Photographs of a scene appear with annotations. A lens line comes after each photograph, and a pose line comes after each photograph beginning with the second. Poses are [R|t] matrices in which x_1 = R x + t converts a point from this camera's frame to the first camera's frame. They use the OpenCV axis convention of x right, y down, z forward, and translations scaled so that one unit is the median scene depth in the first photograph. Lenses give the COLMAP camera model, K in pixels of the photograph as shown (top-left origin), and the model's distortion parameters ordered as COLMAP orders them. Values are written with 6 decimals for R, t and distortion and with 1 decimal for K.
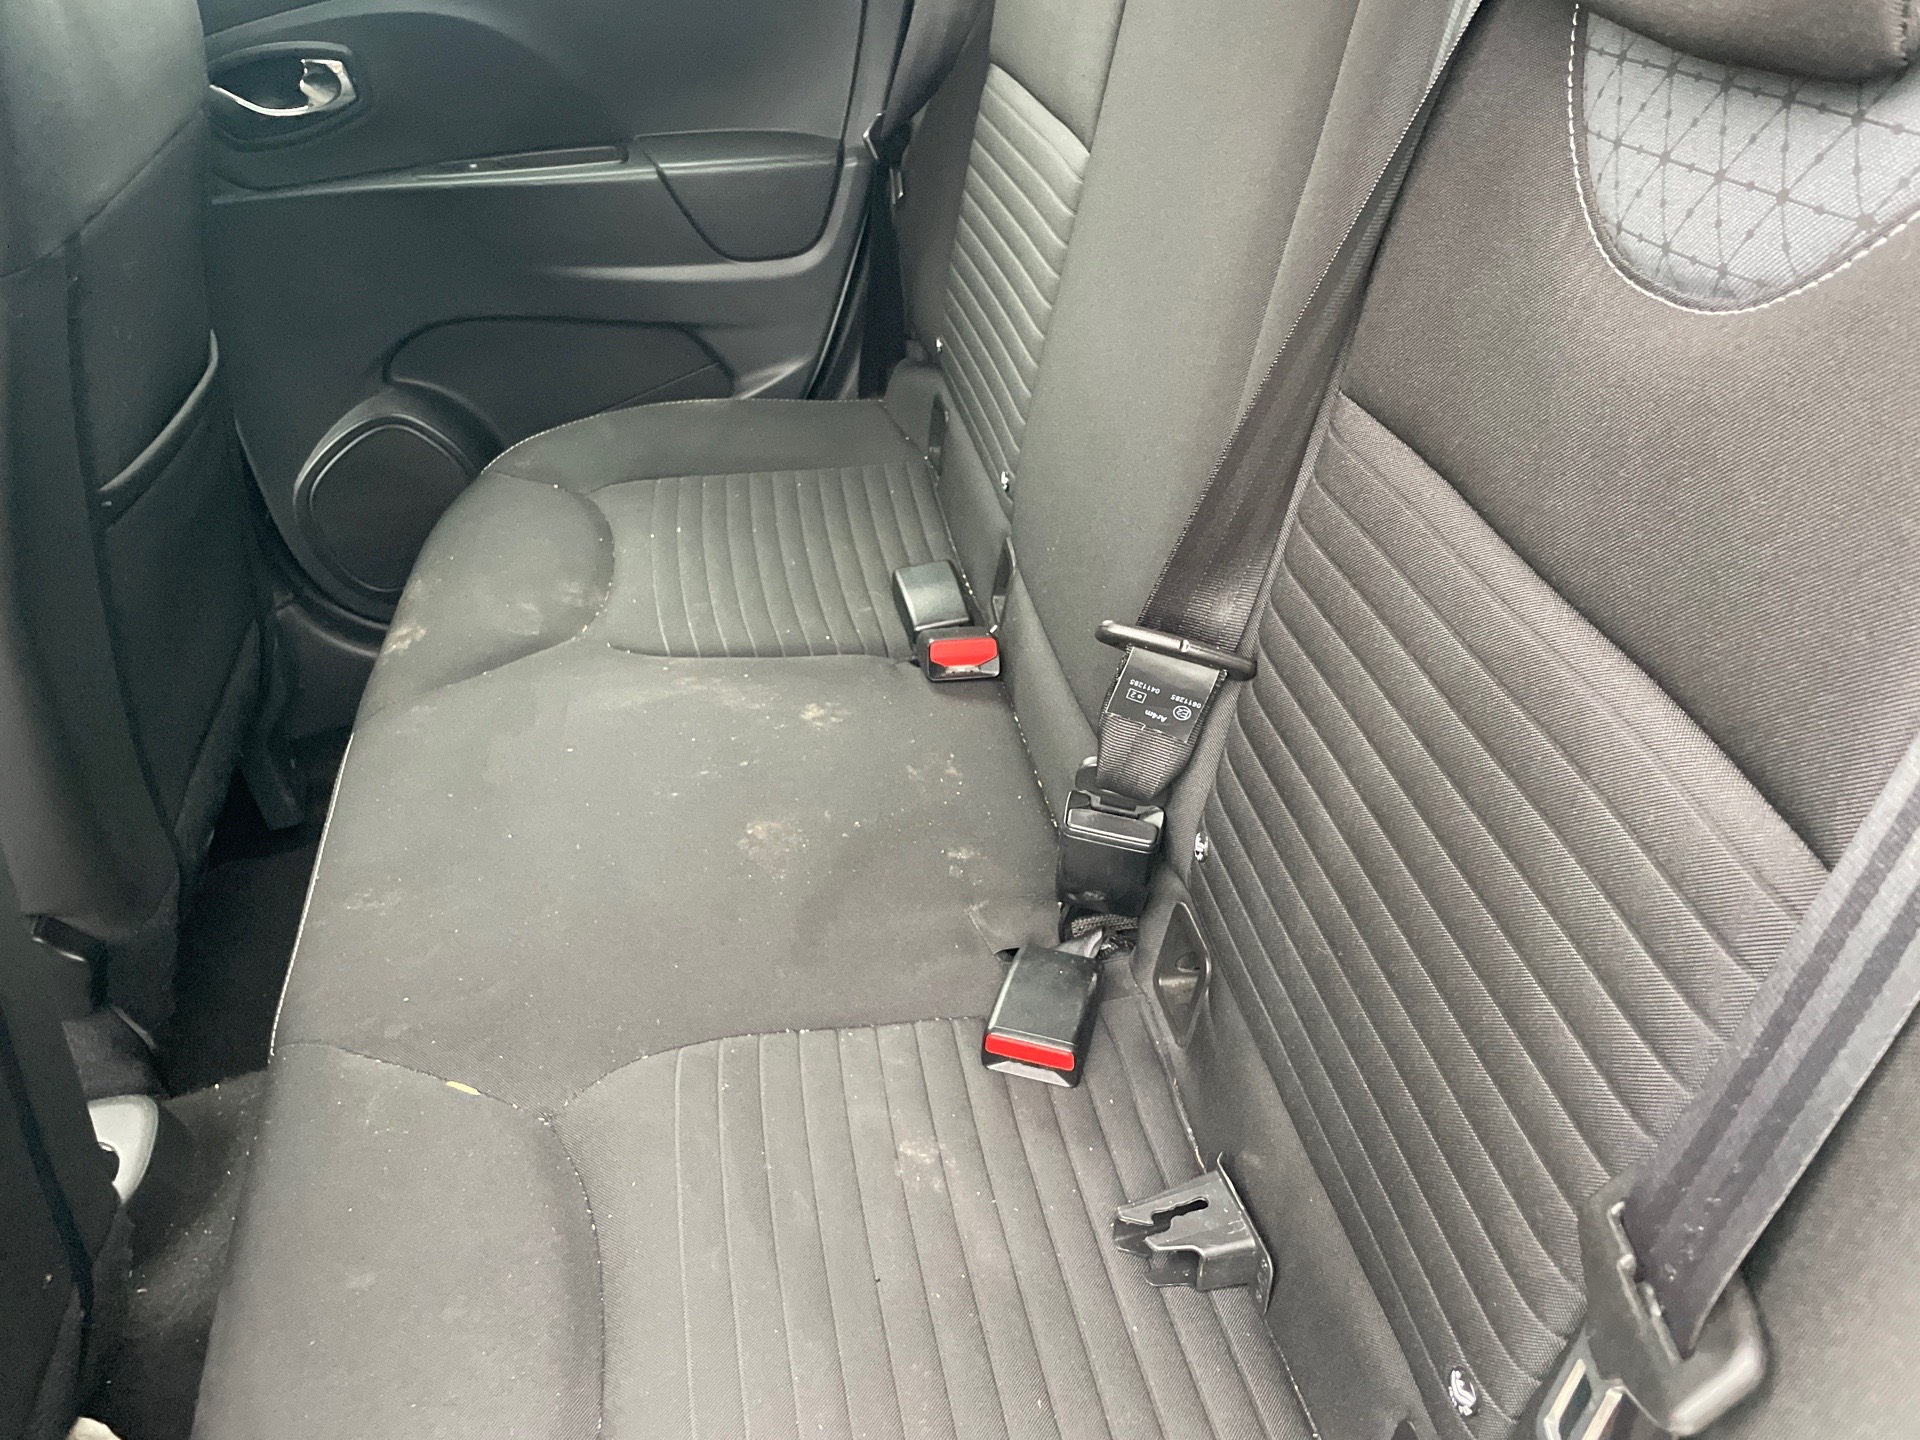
lens RADIAL K [[1451.2, 0, 970.5], [0, 1451.2, 731.0], [0, 0, 1]] dist [0.089283, -0.115956]
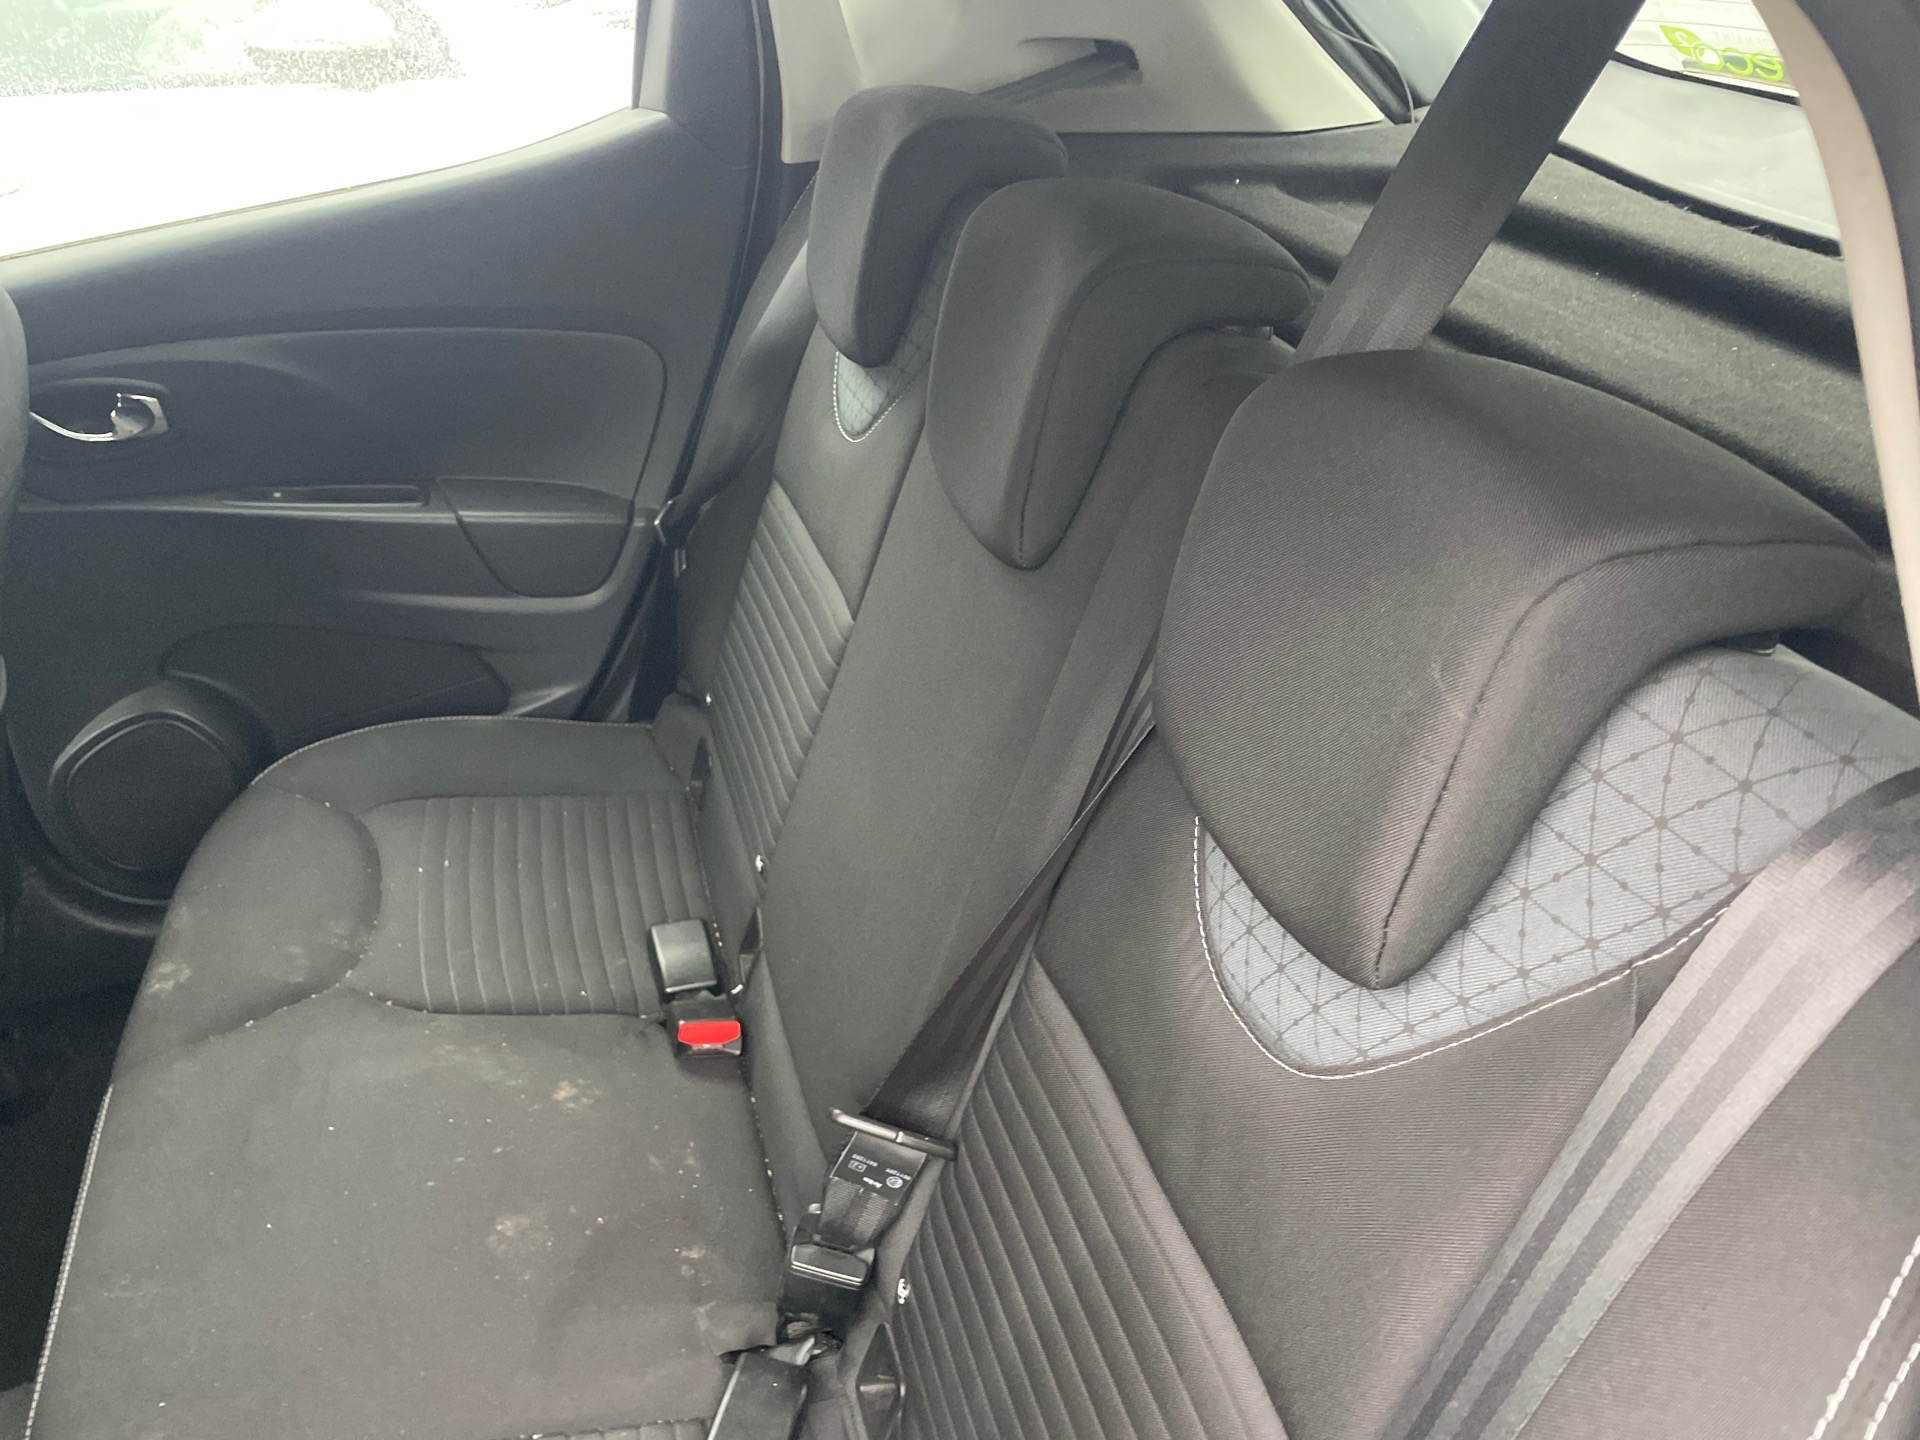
lens RADIAL K [[1497.9, 0, 960.0], [0, 1497.9, 720.0], [0, 0, 1]] dist [0.007725, 0.001882]
pose [[0.983564, 0.077927, 0.162881, -0.022323], [-0.066153, 0.994872, -0.076510, -0.223243], [-0.168008, 0.064478, 0.983675, -0.173606]]
